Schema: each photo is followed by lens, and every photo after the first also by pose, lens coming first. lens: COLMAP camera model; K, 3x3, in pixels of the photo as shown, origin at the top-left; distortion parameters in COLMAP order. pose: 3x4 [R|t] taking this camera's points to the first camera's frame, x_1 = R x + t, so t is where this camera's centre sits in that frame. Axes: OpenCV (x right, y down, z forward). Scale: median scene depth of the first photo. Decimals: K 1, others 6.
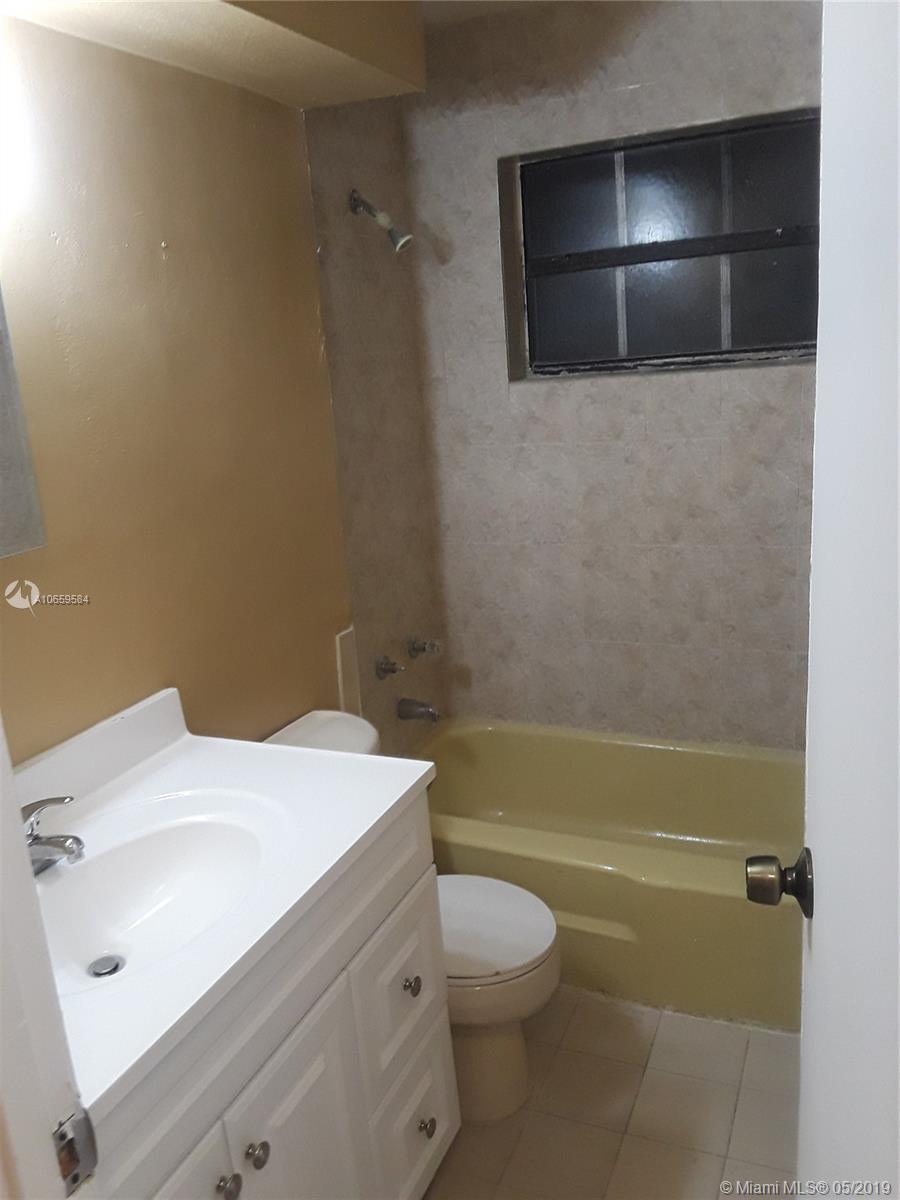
lens RADIAL K [[974.0, 0, 420.7], [0, 974.0, 601.0], [0, 0, 1]] dist [0.165659, -0.267474]
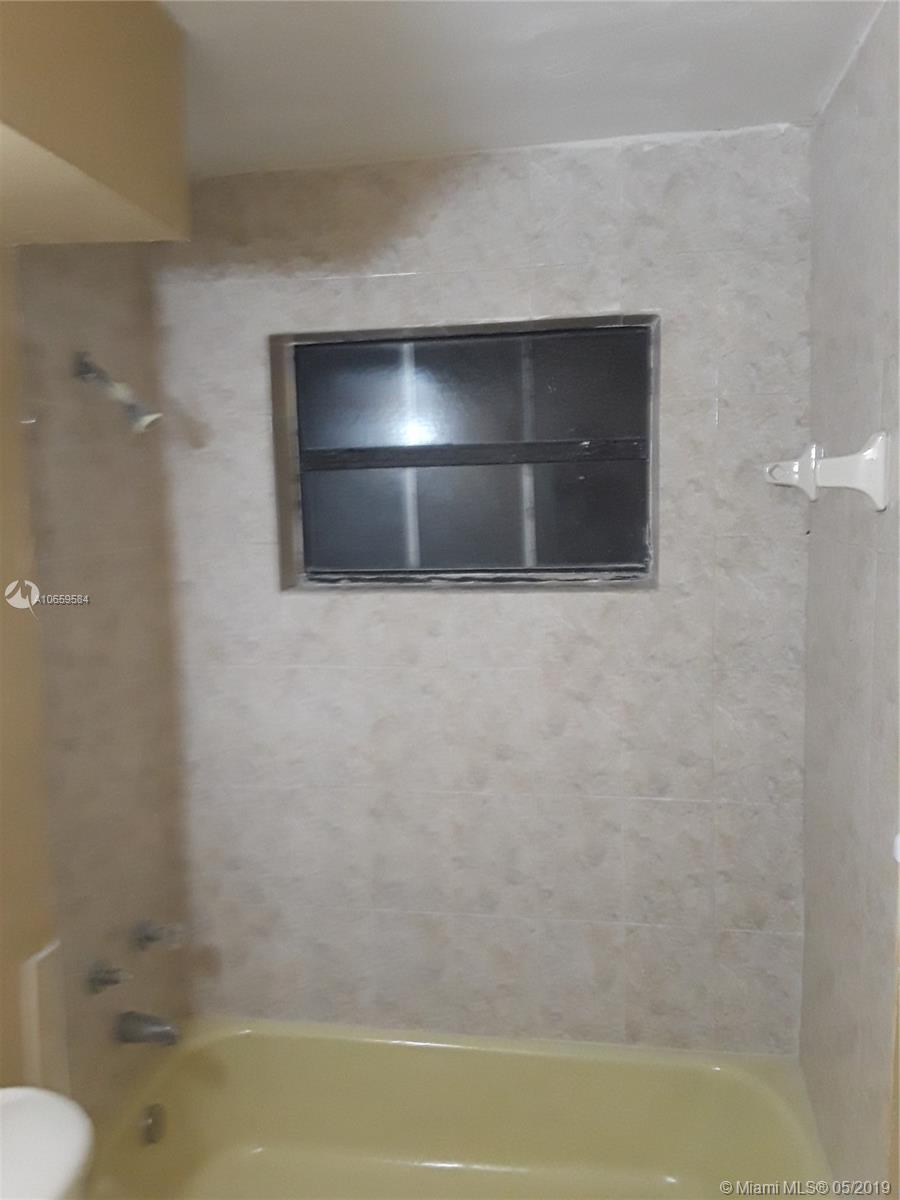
lens RADIAL K [[974.0, 0, 420.7], [0, 974.0, 601.0], [0, 0, 1]] dist [0.165659, -0.267474]
pose [[0.960220, 0.022110, 0.278369, -0.024000], [0.023578, 0.986882, -0.159714, -0.085146], [-0.278248, 0.159924, 0.947102, 0.207061]]
